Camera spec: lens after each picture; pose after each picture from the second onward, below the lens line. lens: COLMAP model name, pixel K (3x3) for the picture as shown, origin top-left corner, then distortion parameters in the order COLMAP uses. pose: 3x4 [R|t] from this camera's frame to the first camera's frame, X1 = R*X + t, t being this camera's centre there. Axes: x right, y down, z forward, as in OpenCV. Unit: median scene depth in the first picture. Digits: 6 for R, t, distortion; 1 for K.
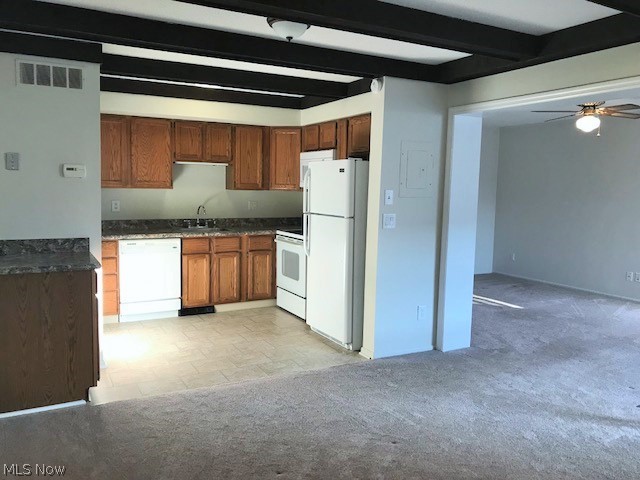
lens RADIAL K [[530.2, 0, 320.1], [0, 530.2, 234.1], [0, 0, 1]] dist [0.055477, -0.065202]
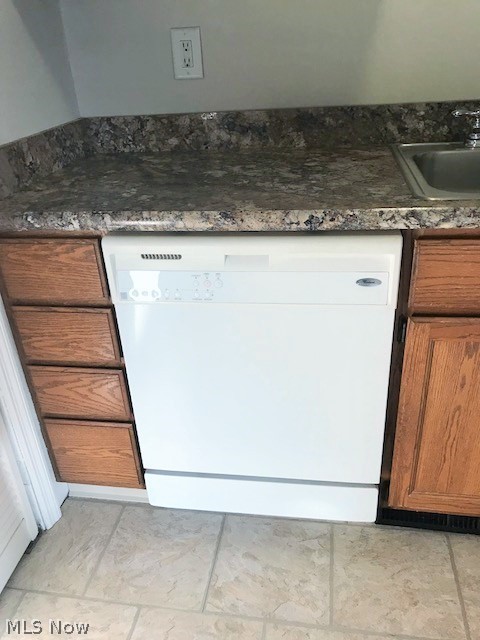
lens RADIAL K [[530.2, 0, 240.0], [0, 530.2, 320.0], [0, 0, 1]] dist [0.055477, -0.065202]
pose [[0.796323, 0.225684, -0.561192, -0.198541], [0.012741, 0.921323, 0.388590, -0.036356], [0.604737, -0.316593, 0.730795, 0.823515]]
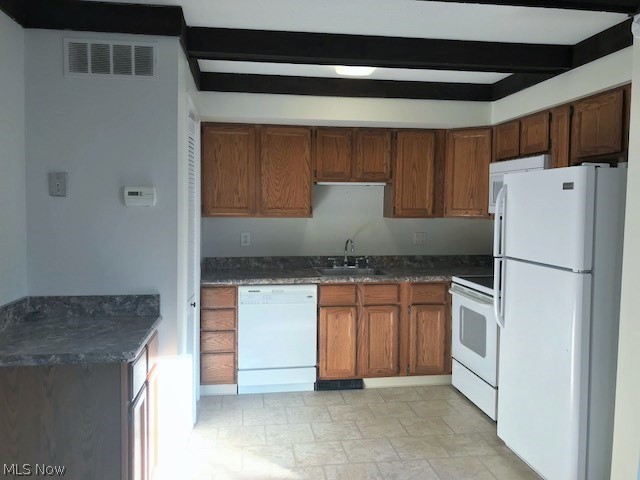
lens RADIAL K [[530.2, 0, 320.1], [0, 530.2, 234.1], [0, 0, 1]] dist [0.055477, -0.065202]
pose [[0.941226, 0.007125, -0.337703, -0.010931], [-0.021285, 0.999042, -0.038246, -0.033860], [0.337107, 0.043186, 0.940475, 0.305635]]
